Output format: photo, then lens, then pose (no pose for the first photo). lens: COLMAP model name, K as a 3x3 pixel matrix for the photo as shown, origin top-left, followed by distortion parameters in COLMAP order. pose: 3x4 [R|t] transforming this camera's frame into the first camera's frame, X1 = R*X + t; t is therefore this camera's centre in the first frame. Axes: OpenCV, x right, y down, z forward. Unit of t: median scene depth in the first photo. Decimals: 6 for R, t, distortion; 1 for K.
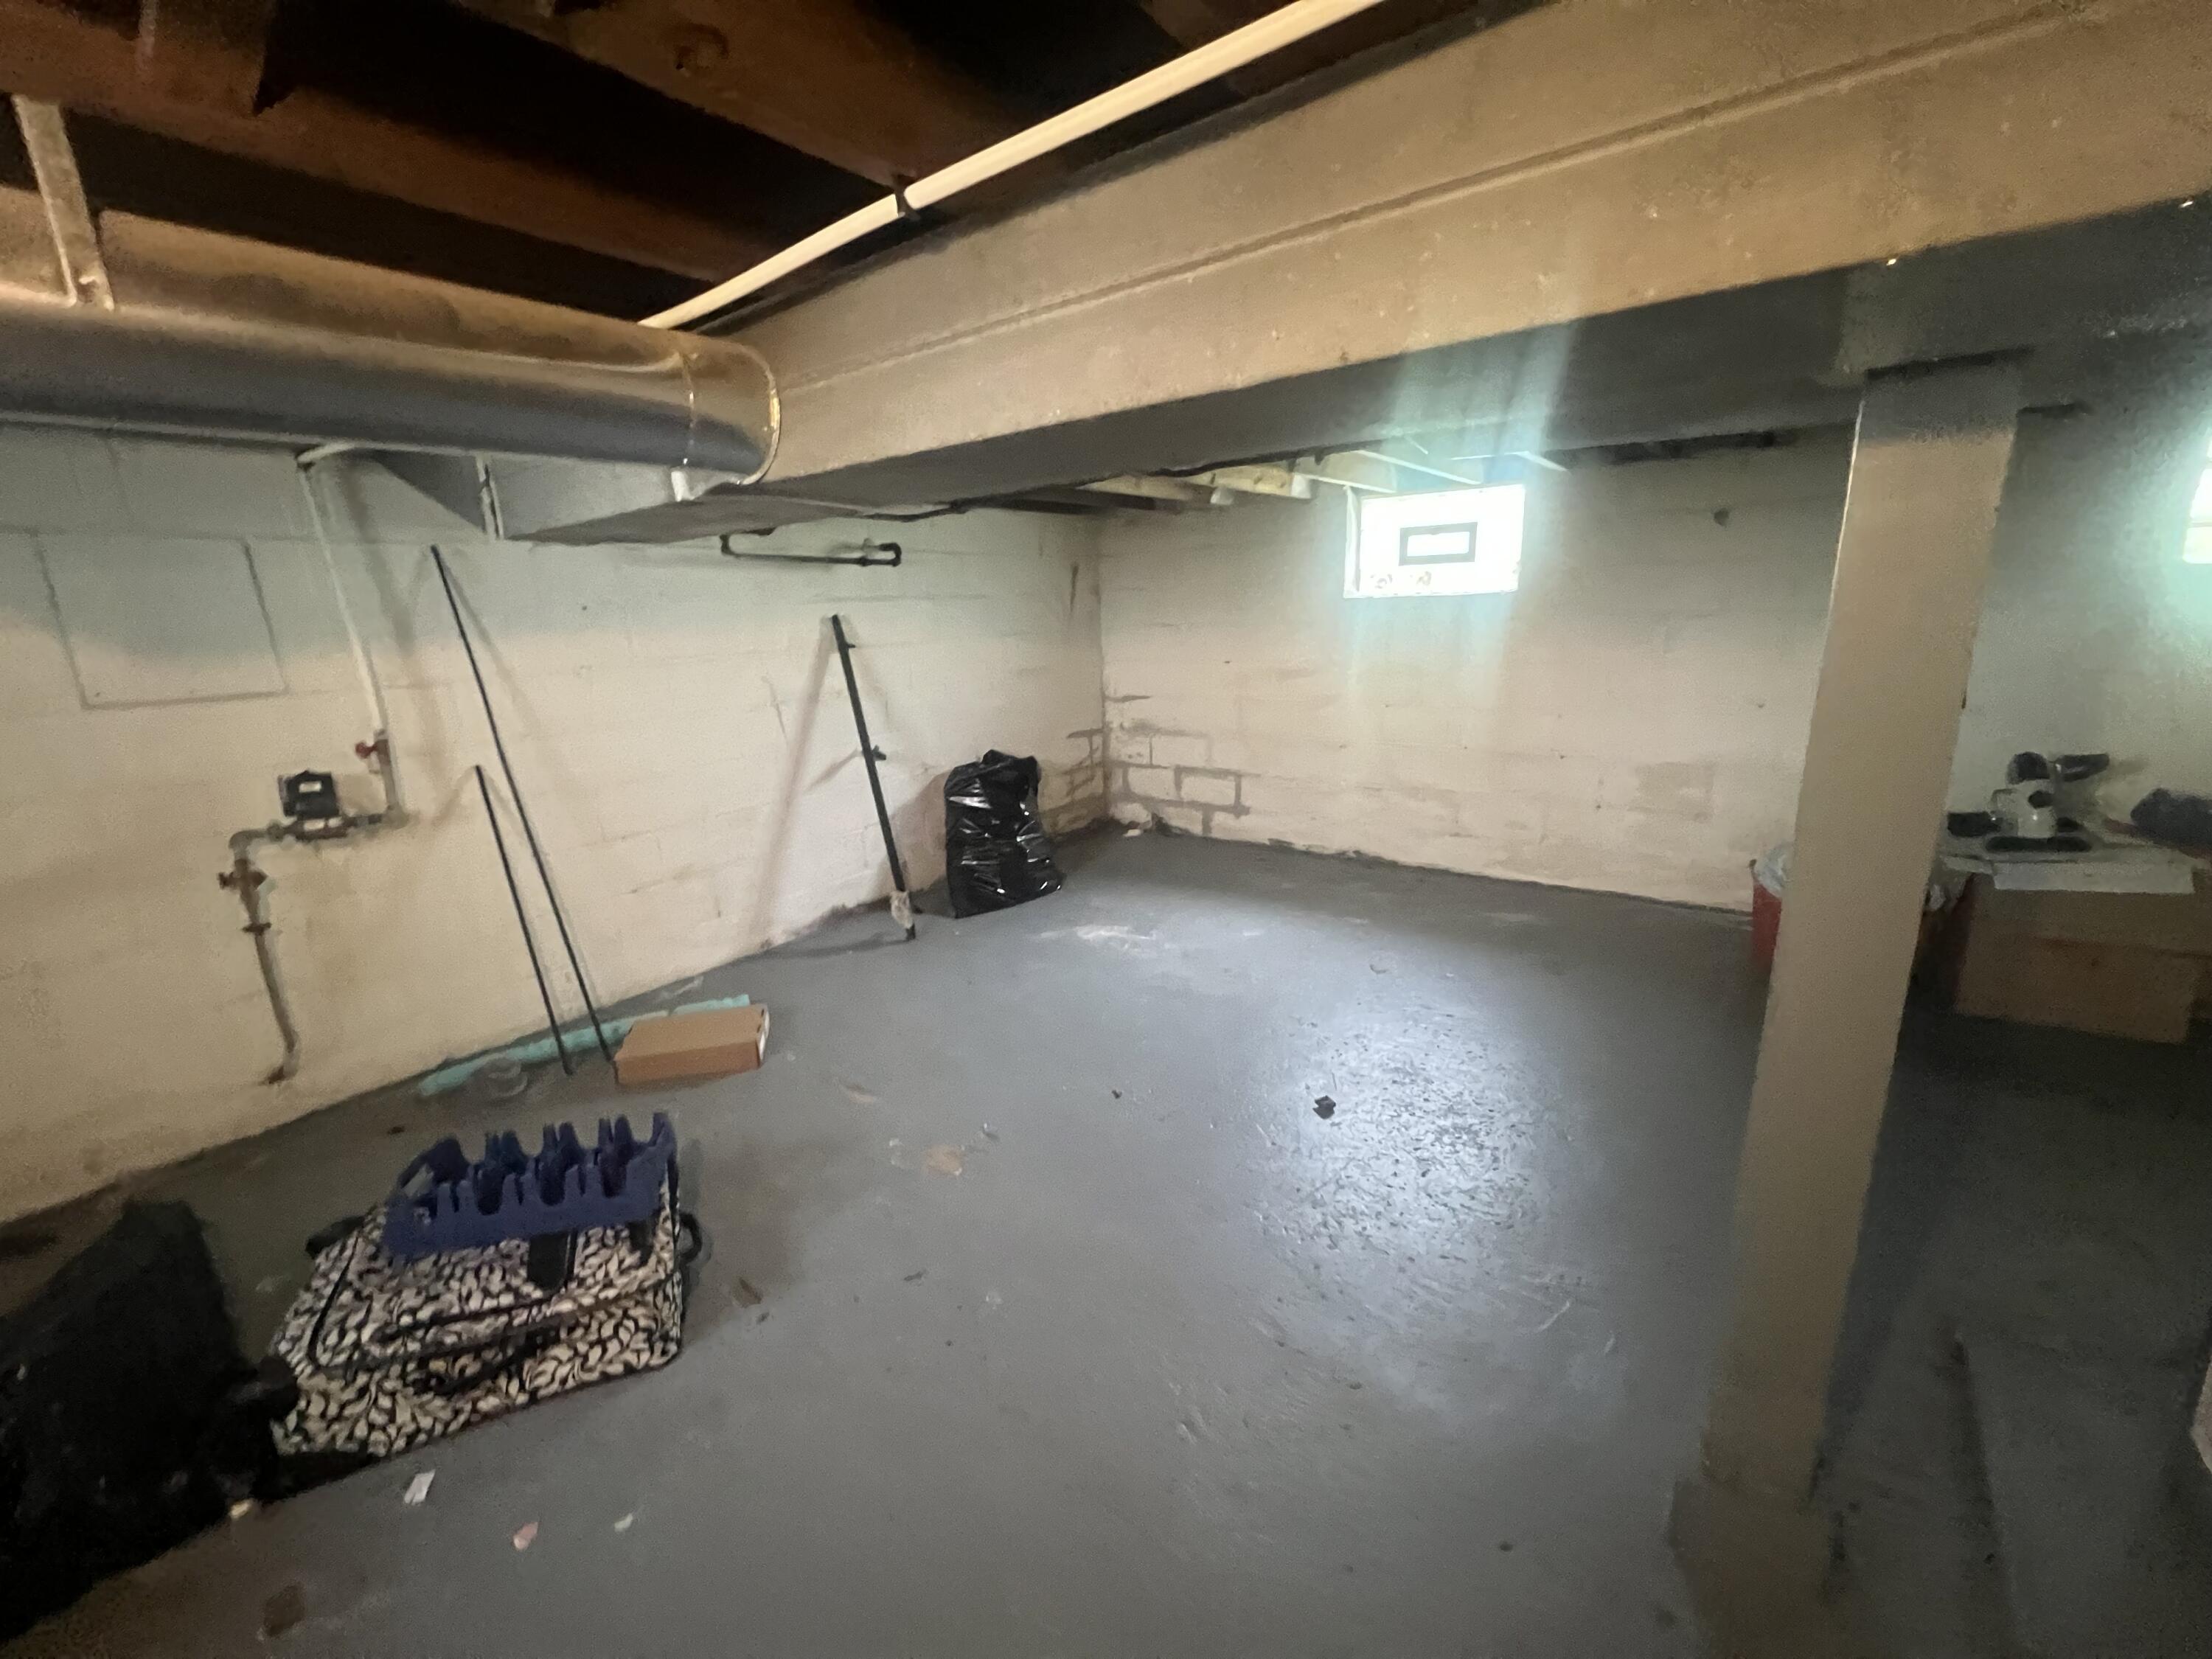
lens RADIAL K [[889.7, 0, 1106.0], [0, 889.7, 829.5], [0, 0, 1]] dist [0.000238, 0.000029]
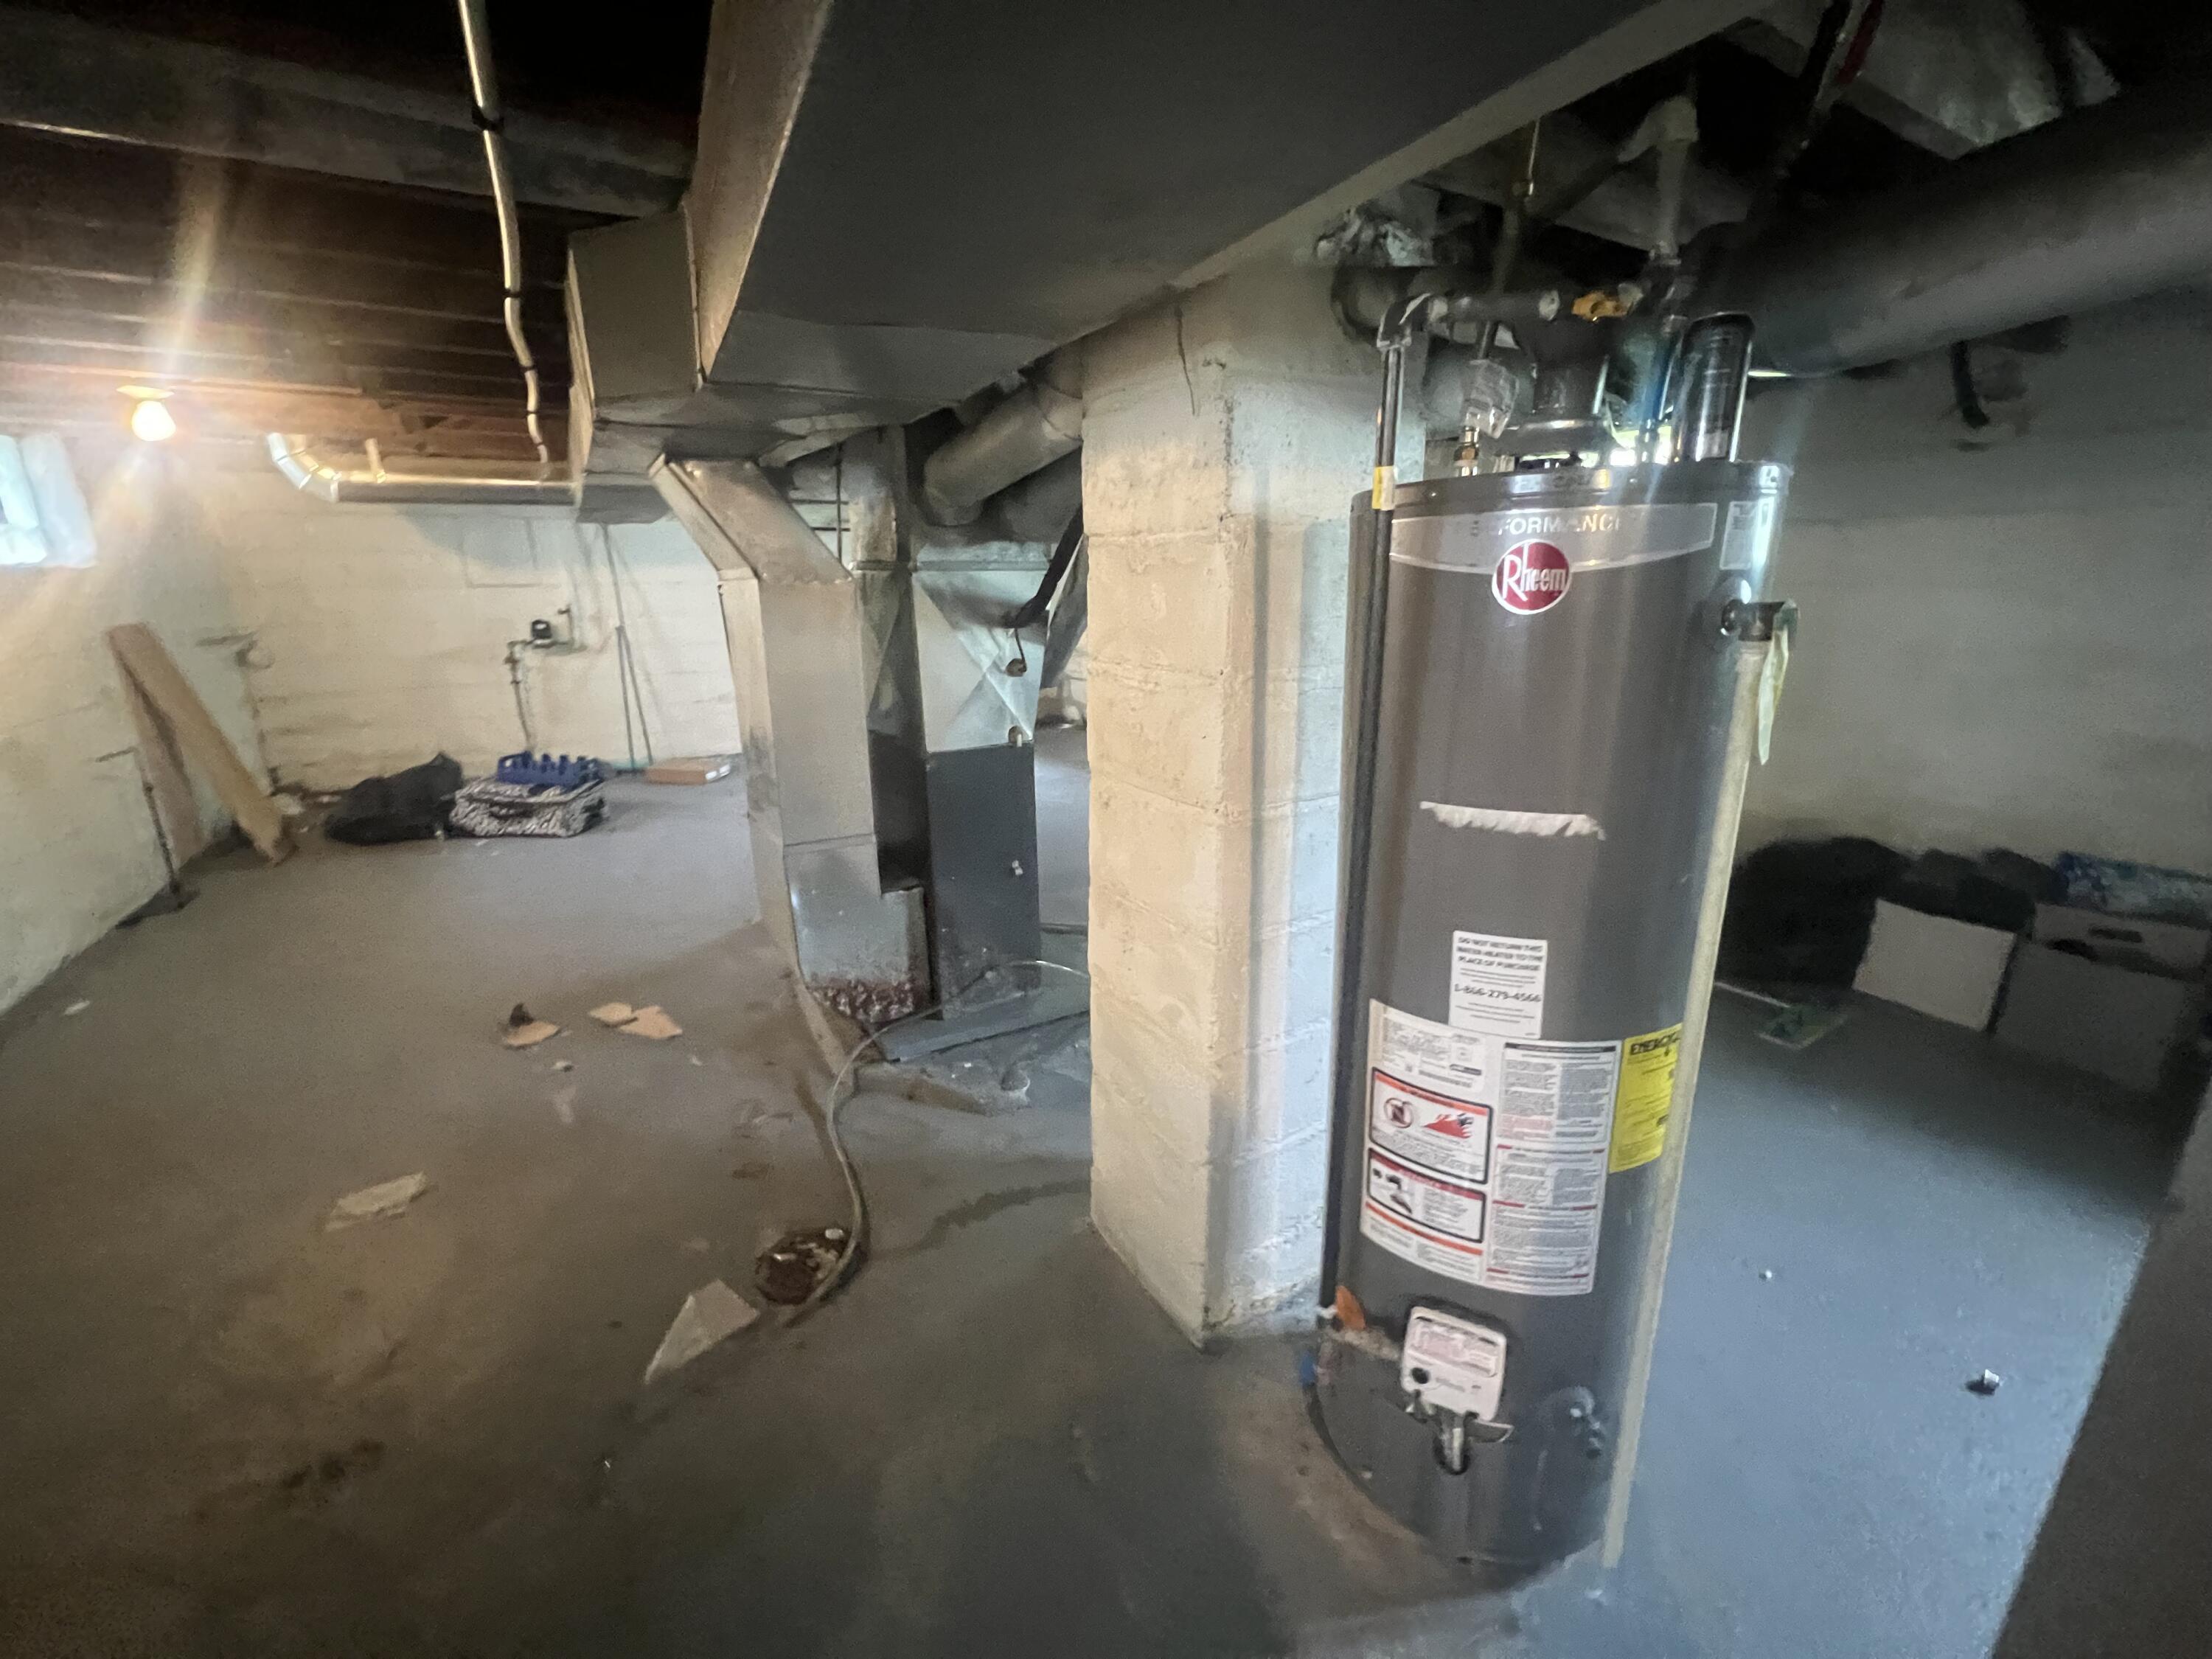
lens RADIAL K [[889.7, 0, 1106.0], [0, 889.7, 829.5], [0, 0, 1]] dist [0.000238, 0.000029]
pose [[0.920957, 0.137425, -0.364627, 1.342056], [-0.121441, 0.990366, 0.066532, 0.140059], [0.370258, -0.016993, 0.928774, -0.603556]]
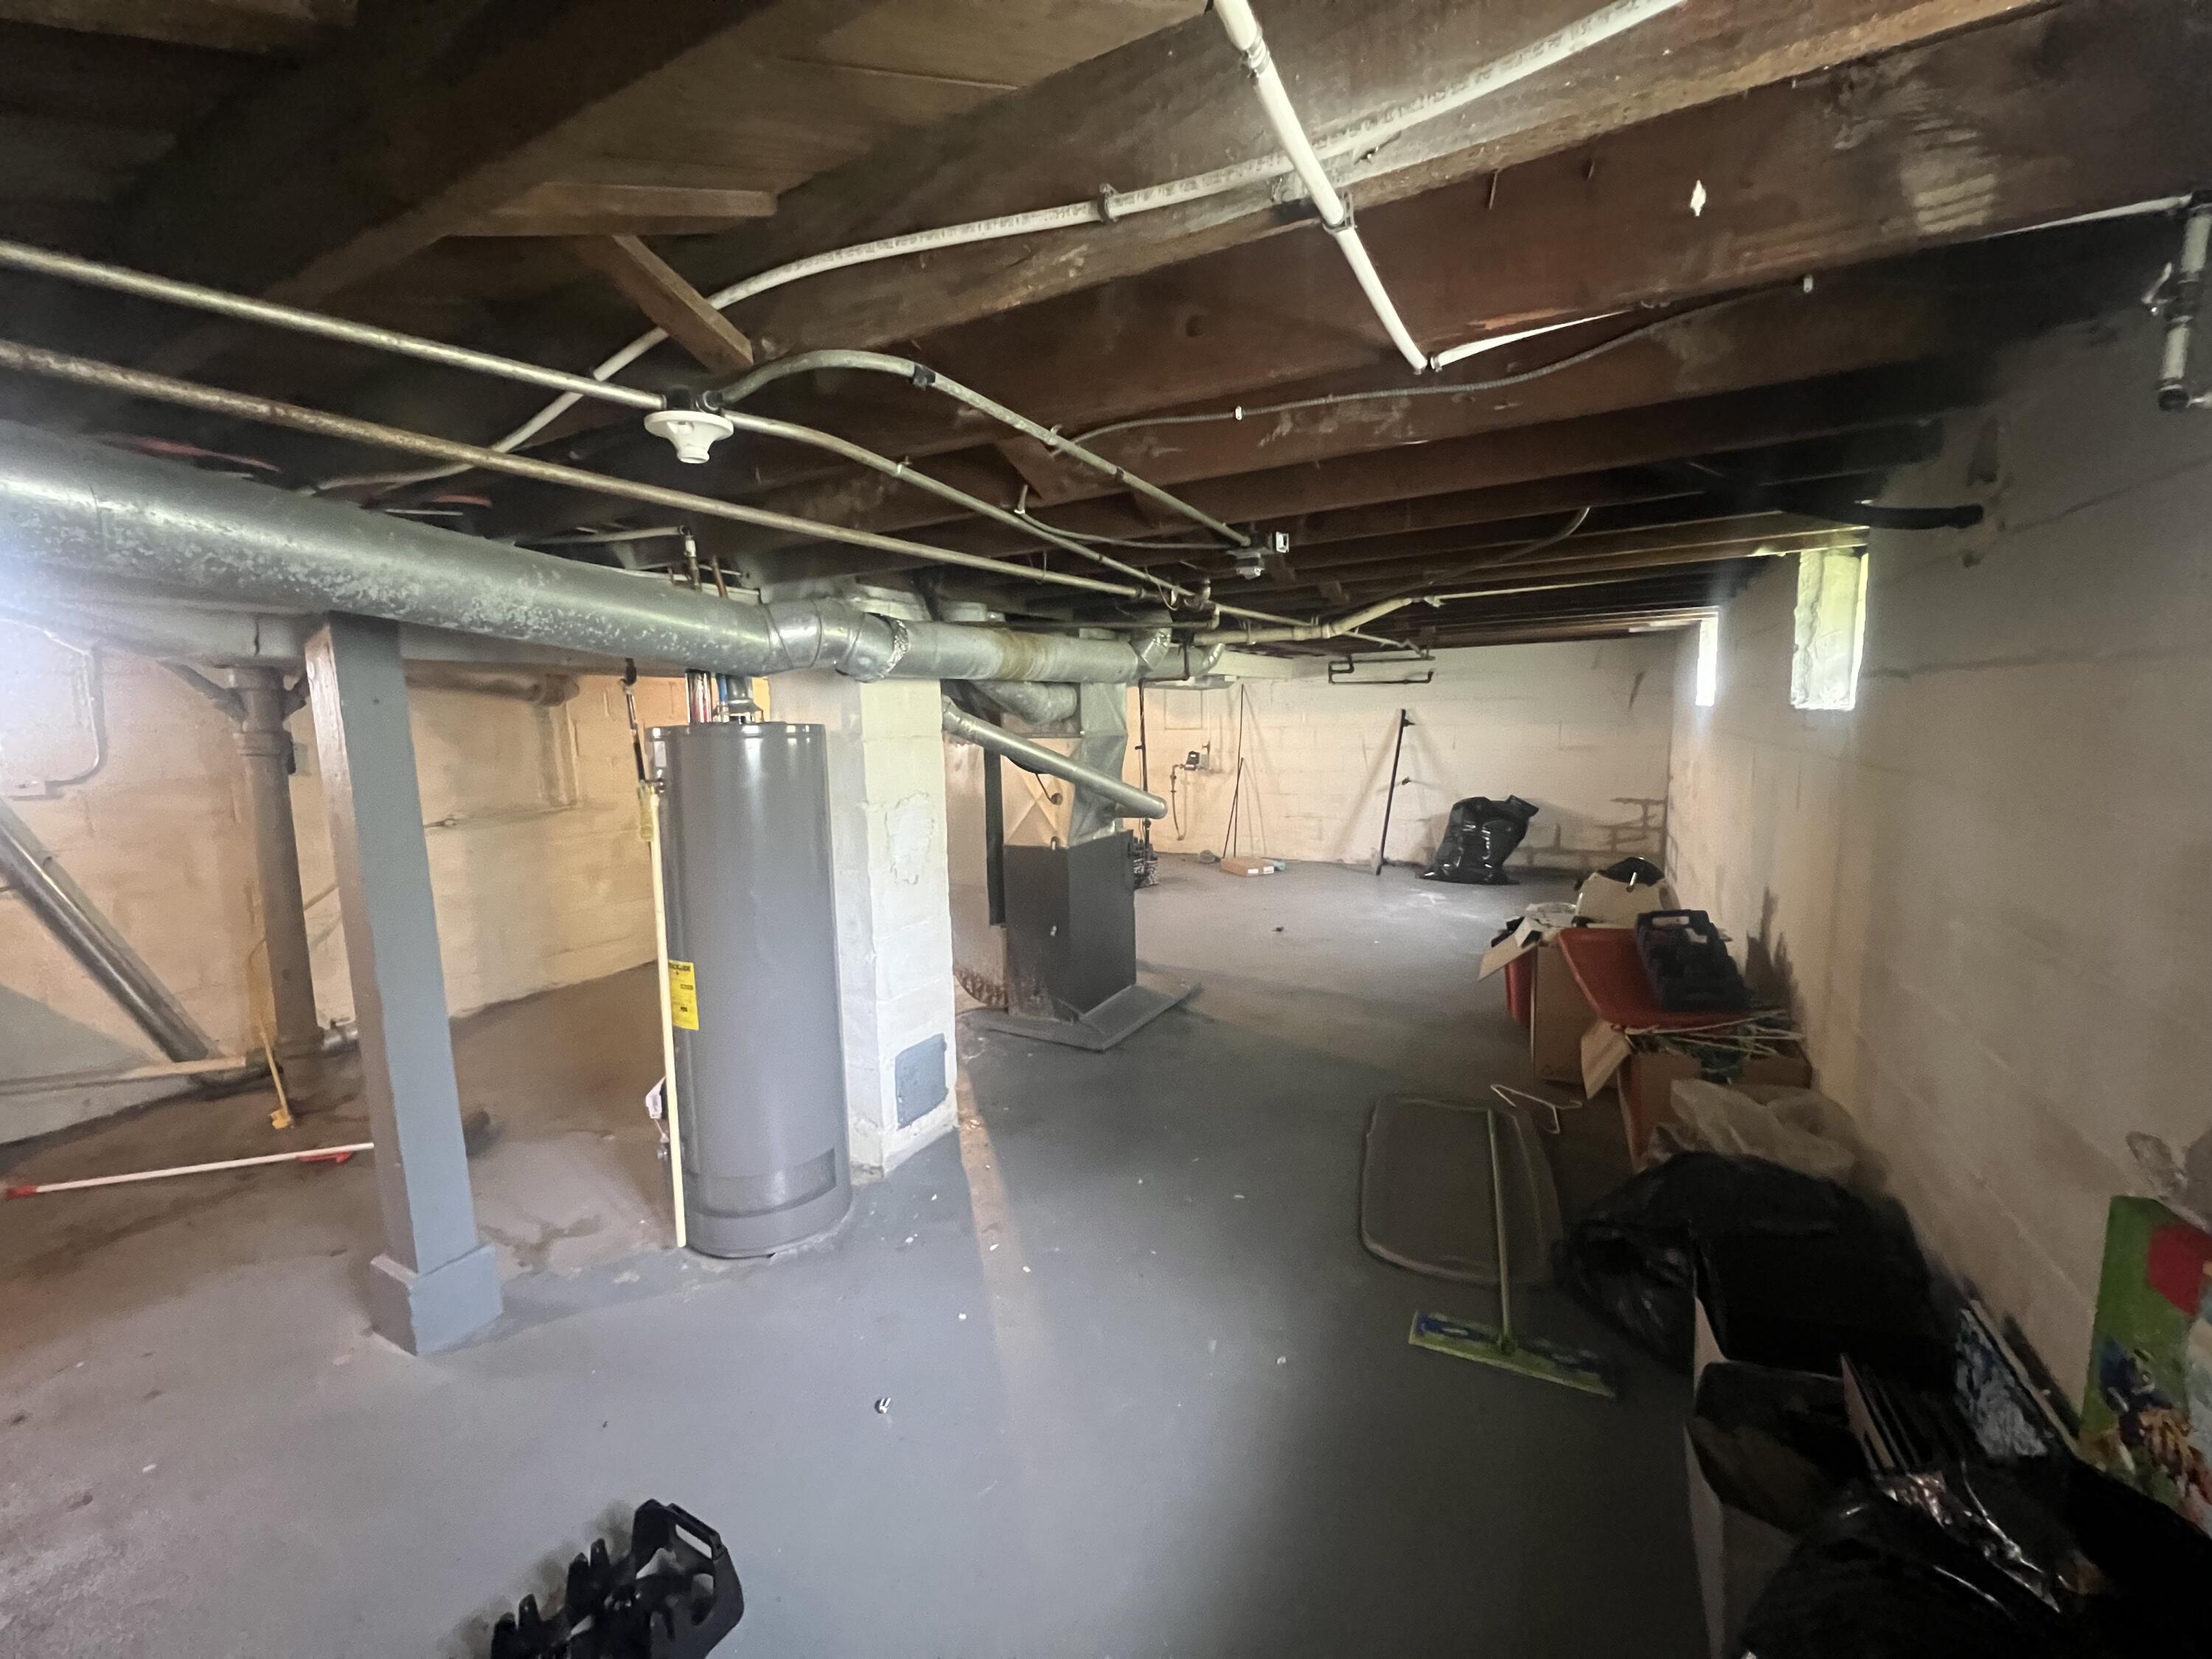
lens RADIAL K [[889.7, 0, 1106.0], [0, 889.7, 829.5], [0, 0, 1]] dist [0.000238, 0.000029]
pose [[0.159351, 0.162422, -0.973769, 2.366417], [-0.227561, 0.965854, 0.123863, -0.115727], [0.960637, 0.201854, 0.190871, 0.075120]]
